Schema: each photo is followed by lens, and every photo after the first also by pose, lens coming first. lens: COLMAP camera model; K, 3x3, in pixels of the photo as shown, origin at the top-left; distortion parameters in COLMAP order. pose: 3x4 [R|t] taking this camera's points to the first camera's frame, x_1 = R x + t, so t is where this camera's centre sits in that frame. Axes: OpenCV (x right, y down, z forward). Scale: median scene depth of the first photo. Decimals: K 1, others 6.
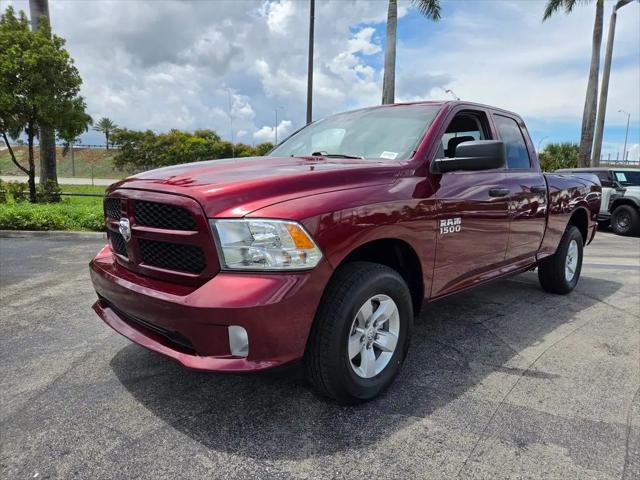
lens RADIAL K [[434.0, 0, 324.3], [0, 434.0, 244.5], [0, 0, 1]] dist [0.056541, -0.046565]
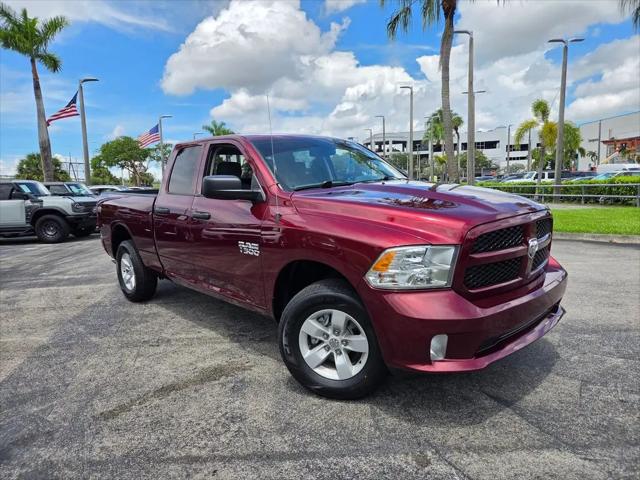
lens RADIAL K [[430.9, 0, 318.6], [0, 430.9, 238.5], [0, 0, 1]] dist [0.061419, -0.053425]
pose [[0.038446, -0.159025, 0.986526, -1.148878], [0.188141, 0.970751, 0.149150, -0.239754], [-0.981389, 0.179872, 0.067241, 1.066799]]
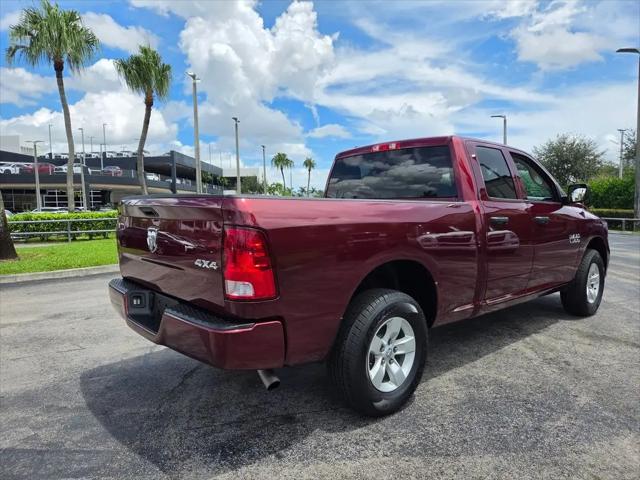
lens RADIAL K [[433.8, 0, 320.0], [0, 433.8, 240.0], [0, 0, 1]] dist [0.058222, -0.049212]
pose [[-0.999121, -0.017436, 0.038116, 0.553946], [-0.008281, 0.973561, 0.228275, -0.407027], [-0.041089, 0.227759, -0.972850, 2.672927]]
